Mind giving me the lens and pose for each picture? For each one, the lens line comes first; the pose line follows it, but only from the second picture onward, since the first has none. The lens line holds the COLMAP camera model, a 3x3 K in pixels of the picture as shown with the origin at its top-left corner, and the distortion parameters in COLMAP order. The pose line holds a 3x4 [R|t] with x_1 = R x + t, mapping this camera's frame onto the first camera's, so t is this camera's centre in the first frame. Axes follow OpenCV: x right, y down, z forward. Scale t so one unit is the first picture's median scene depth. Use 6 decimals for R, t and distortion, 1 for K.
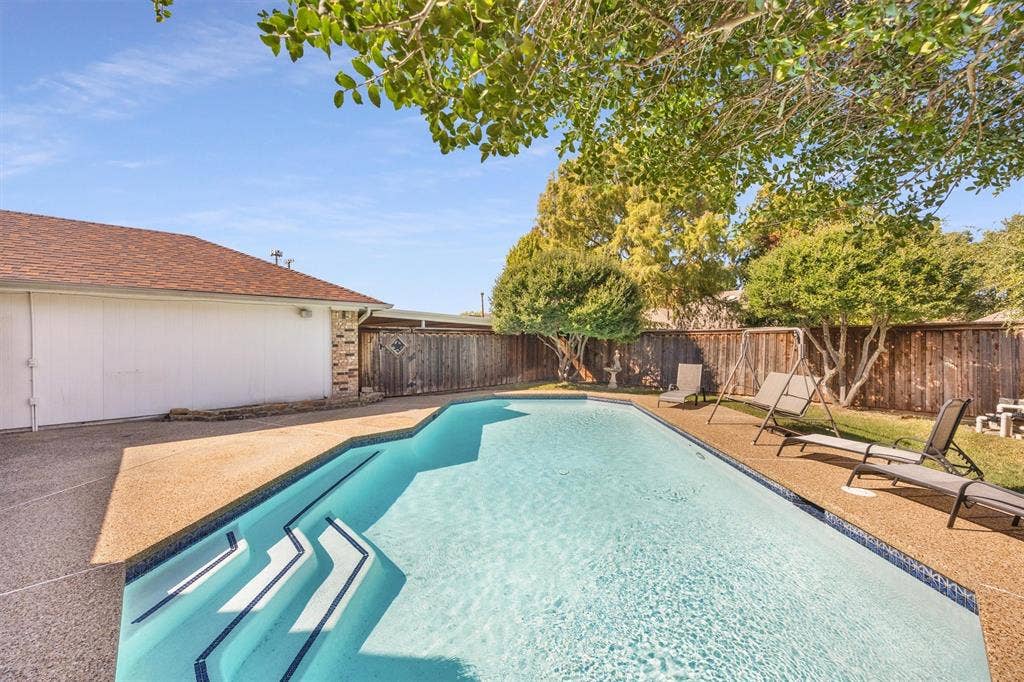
lens RADIAL K [[394.7, 0, 521.1], [0, 394.7, 344.3], [0, 0, 1]] dist [0.000115, 0.000304]
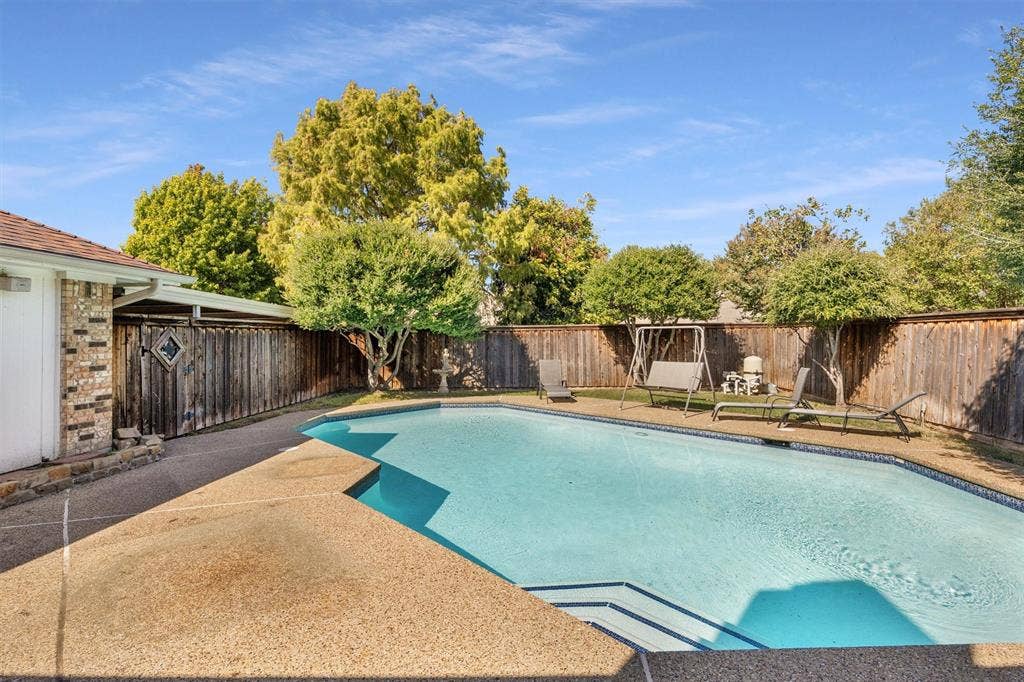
lens RADIAL K [[473.5, 0, 558.2], [0, 473.5, 326.9], [0, 0, 1]] dist [-0.002233, -0.000232]
pose [[0.681716, 0.009197, 0.731559, -0.432798], [0.015181, 0.999528, -0.026713, -0.001507], [-0.731459, 0.029316, 0.681254, 0.131334]]
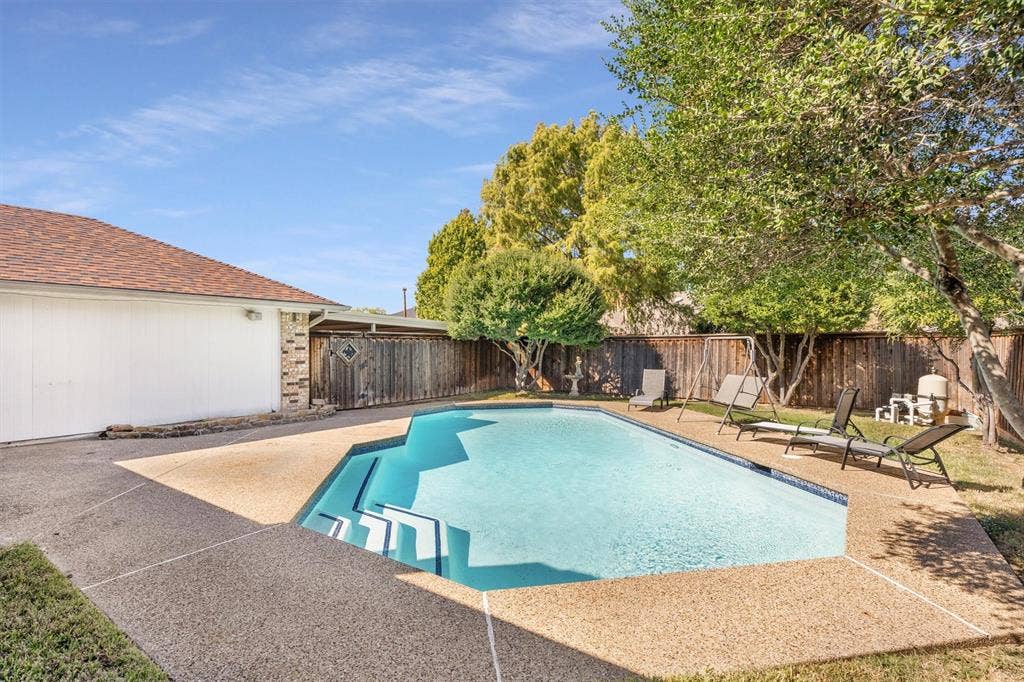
lens RADIAL K [[494.7, 0, 537.8], [0, 494.7, 345.3], [0, 0, 1]] dist [-0.001590, -0.000128]
pose [[0.975006, 0.001152, 0.222178, -0.146651], [0.001105, 0.999949, -0.010033, -0.000115], [-0.222178, 0.010028, 0.974955, -0.181940]]
